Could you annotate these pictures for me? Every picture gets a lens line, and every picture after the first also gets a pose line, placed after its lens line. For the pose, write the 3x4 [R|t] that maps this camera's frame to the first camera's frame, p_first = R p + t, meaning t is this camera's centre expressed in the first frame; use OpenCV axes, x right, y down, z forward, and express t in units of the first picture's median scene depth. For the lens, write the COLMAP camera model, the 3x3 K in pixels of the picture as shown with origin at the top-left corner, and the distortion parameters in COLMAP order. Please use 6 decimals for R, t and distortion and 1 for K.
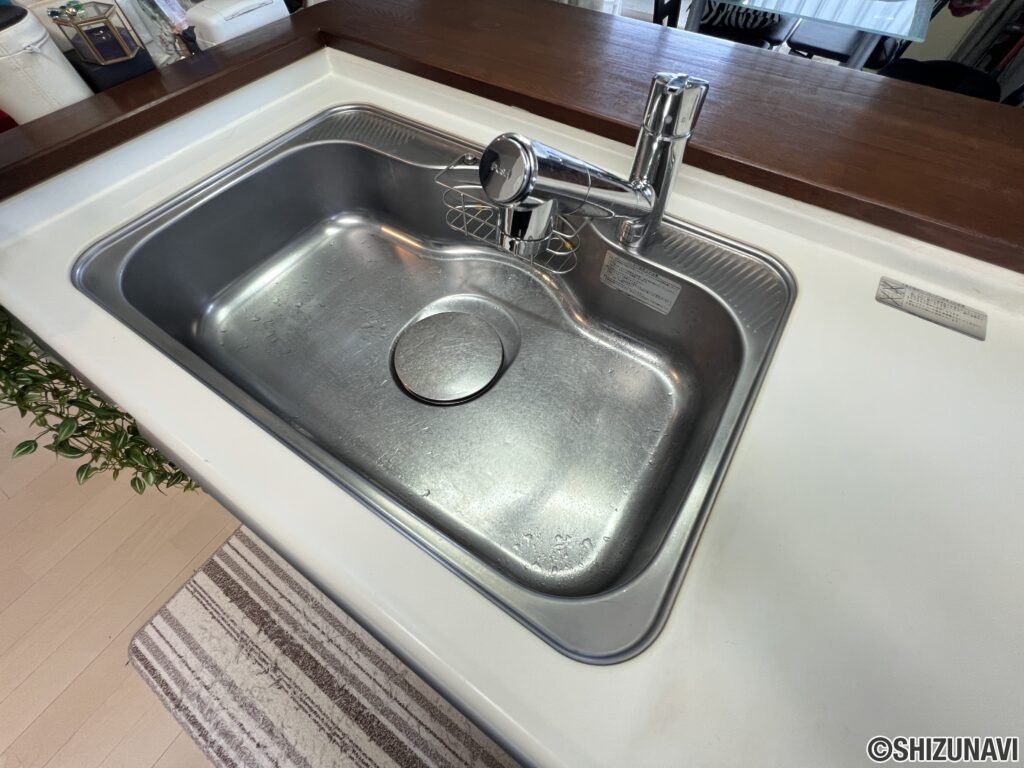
lens RADIAL K [[405.7, 0, 511.6], [0, 405.7, 378.4], [0, 0, 1]] dist [0.000417, -0.000035]
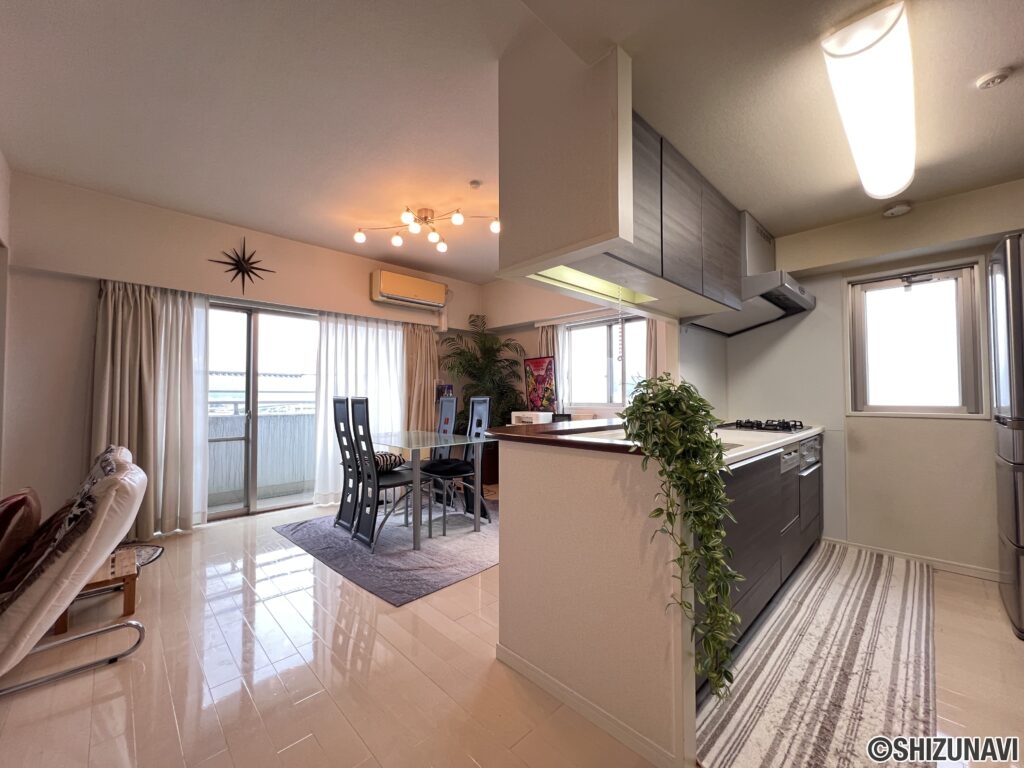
lens RADIAL K [[408.8, 0, 512.1], [0, 408.8, 386.4], [0, 0, 1]] dist [-0.002415, 0.000608]
pose [[0.222977, 0.028219, 0.974415, -2.729593], [0.834908, 0.510450, -0.205837, -0.574788], [-0.503199, 0.859444, 0.090258, 0.592763]]
